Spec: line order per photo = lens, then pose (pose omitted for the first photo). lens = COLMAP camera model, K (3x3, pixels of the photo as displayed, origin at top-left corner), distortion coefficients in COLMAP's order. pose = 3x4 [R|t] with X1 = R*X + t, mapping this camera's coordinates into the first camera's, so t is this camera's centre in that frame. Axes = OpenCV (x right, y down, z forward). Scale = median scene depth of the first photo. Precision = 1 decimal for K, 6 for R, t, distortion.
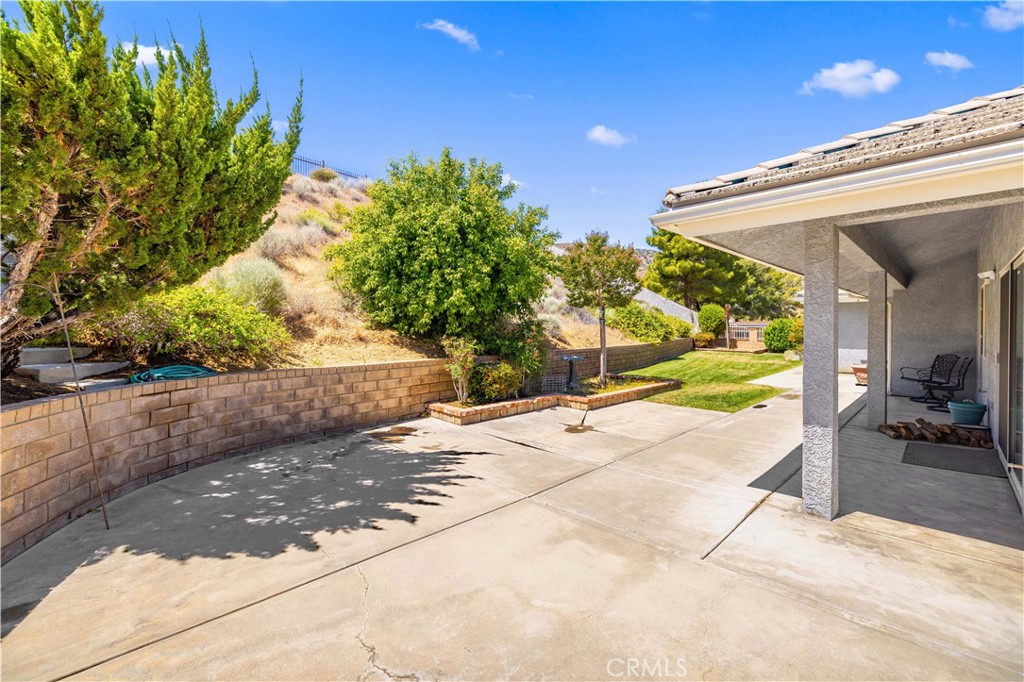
lens RADIAL K [[436.9, 0, 512.0], [0, 436.9, 341.0], [0, 0, 1]] dist [0.000072, -0.000025]
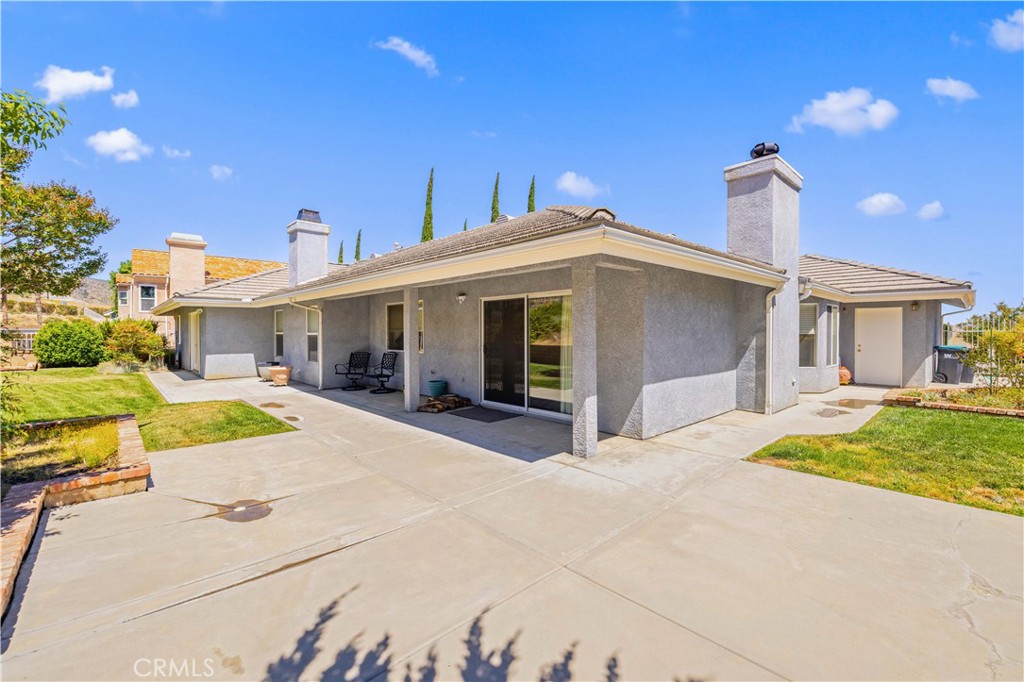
lens RADIAL K [[436.9, 0, 512.0], [0, 436.9, 341.0], [0, 0, 1]] dist [0.000072, -0.000025]
pose [[0.012778, -0.022005, 0.999676, -0.582786], [0.036804, 0.999091, 0.021522, -0.025268], [-0.999241, 0.036518, 0.013577, 0.921658]]
